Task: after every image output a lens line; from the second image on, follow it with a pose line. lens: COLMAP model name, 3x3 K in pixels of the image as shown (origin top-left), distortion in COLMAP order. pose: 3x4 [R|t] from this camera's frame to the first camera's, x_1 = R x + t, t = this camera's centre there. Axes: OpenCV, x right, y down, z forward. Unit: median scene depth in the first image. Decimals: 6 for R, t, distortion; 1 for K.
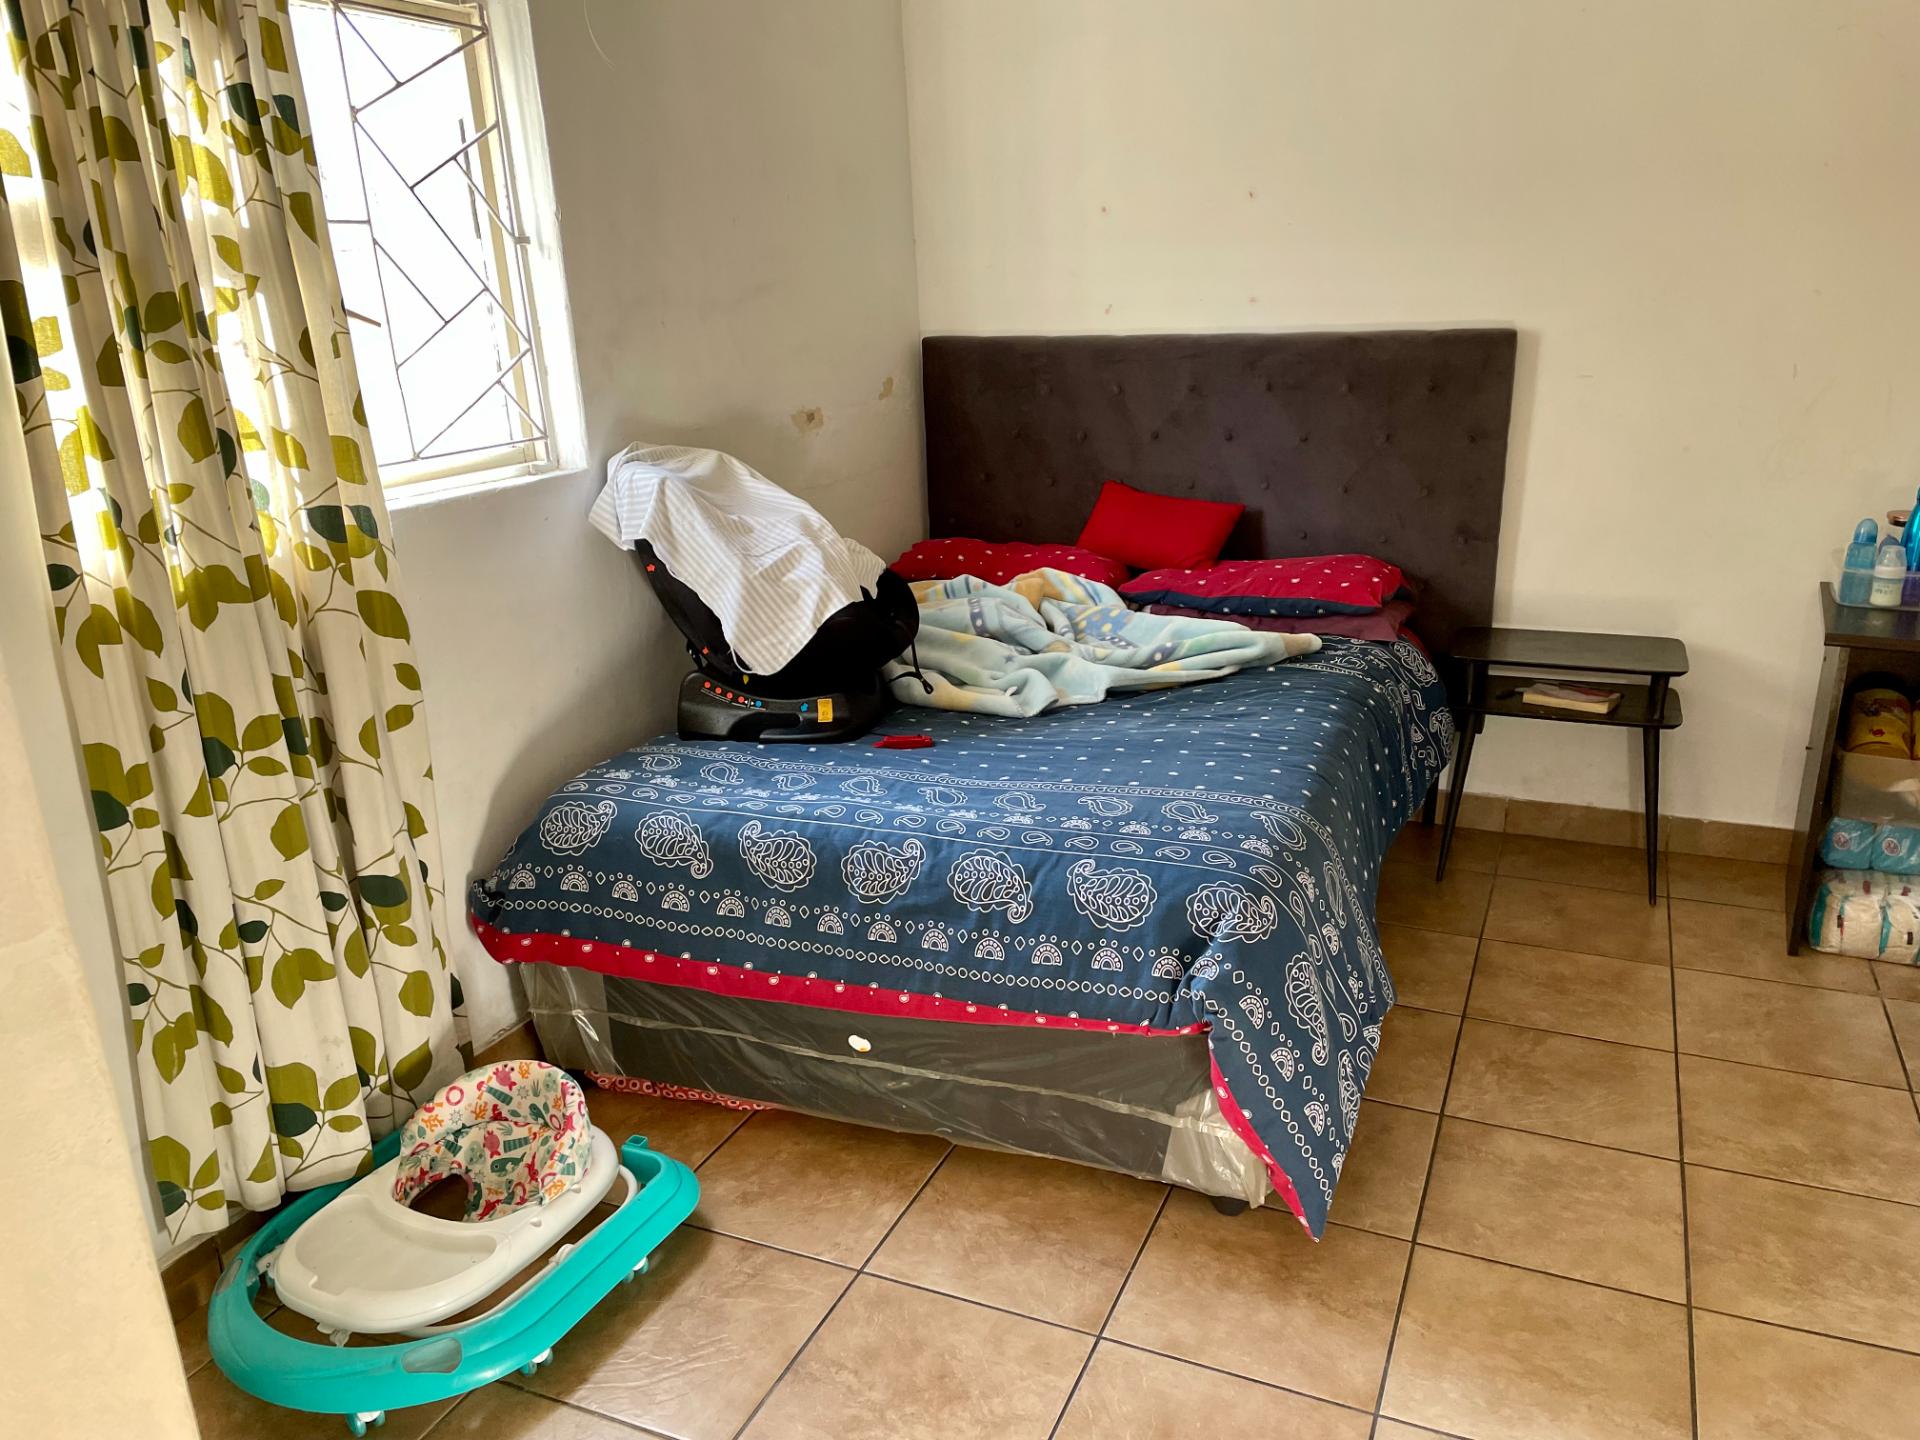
lens RADIAL K [[1453.3, 0, 981.0], [0, 1453.3, 729.2], [0, 0, 1]] dist [0.093877, -0.119272]
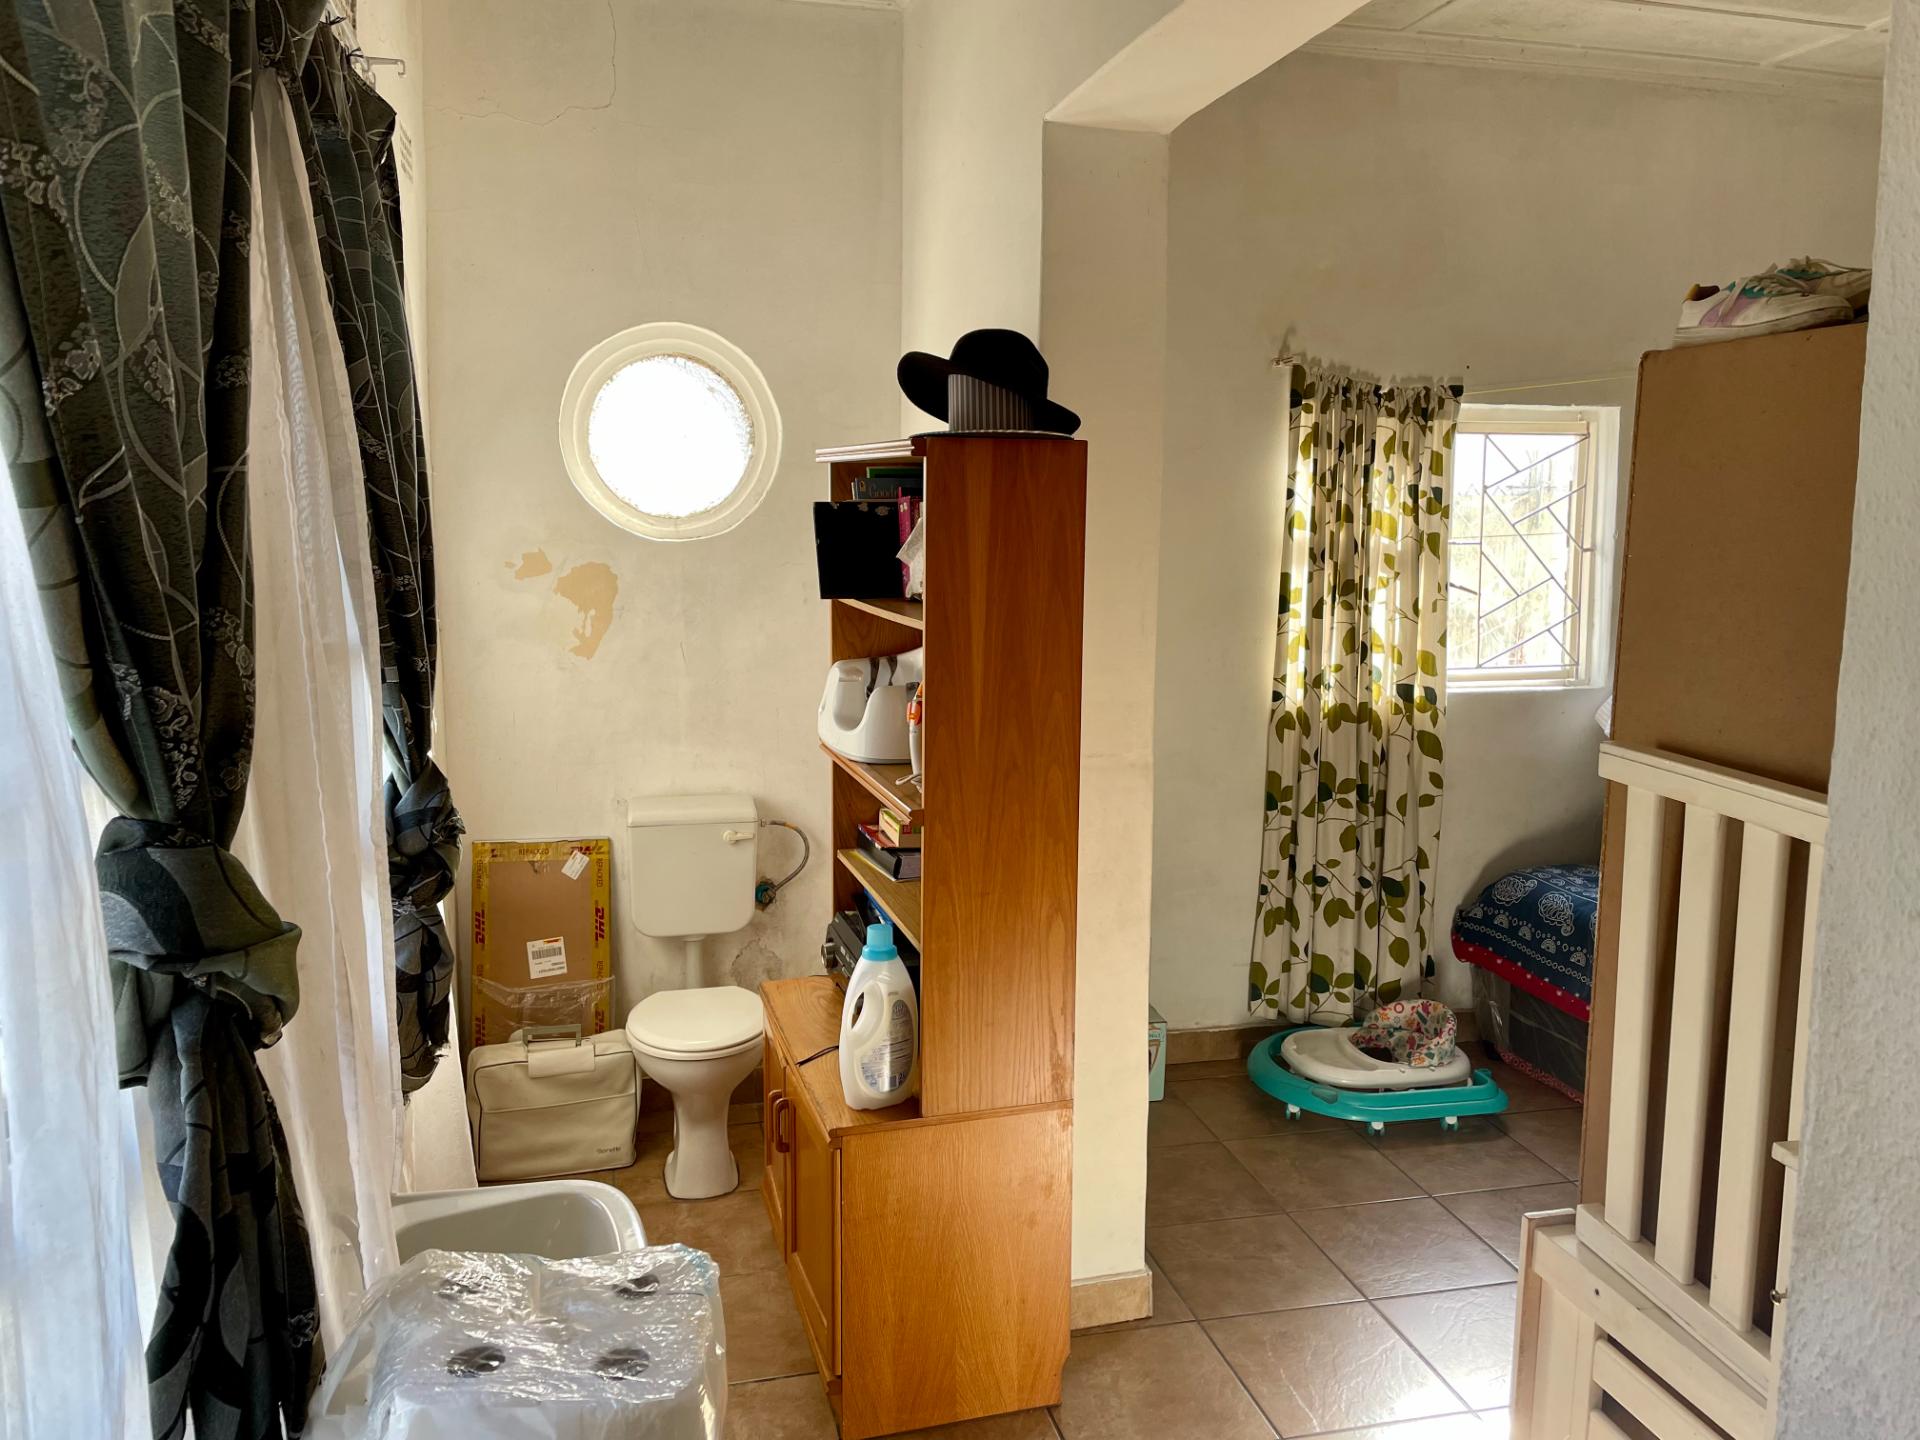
lens RADIAL K [[1455.4, 0, 956.5], [0, 1455.4, 688.7], [0, 0, 1]] dist [0.086087, -0.094756]
pose [[0.597648, 0.139378, -0.789551, 0.762147], [-0.261901, 0.964690, -0.027950, 0.069055], [0.757776, 0.223488, 0.613048, -0.674117]]
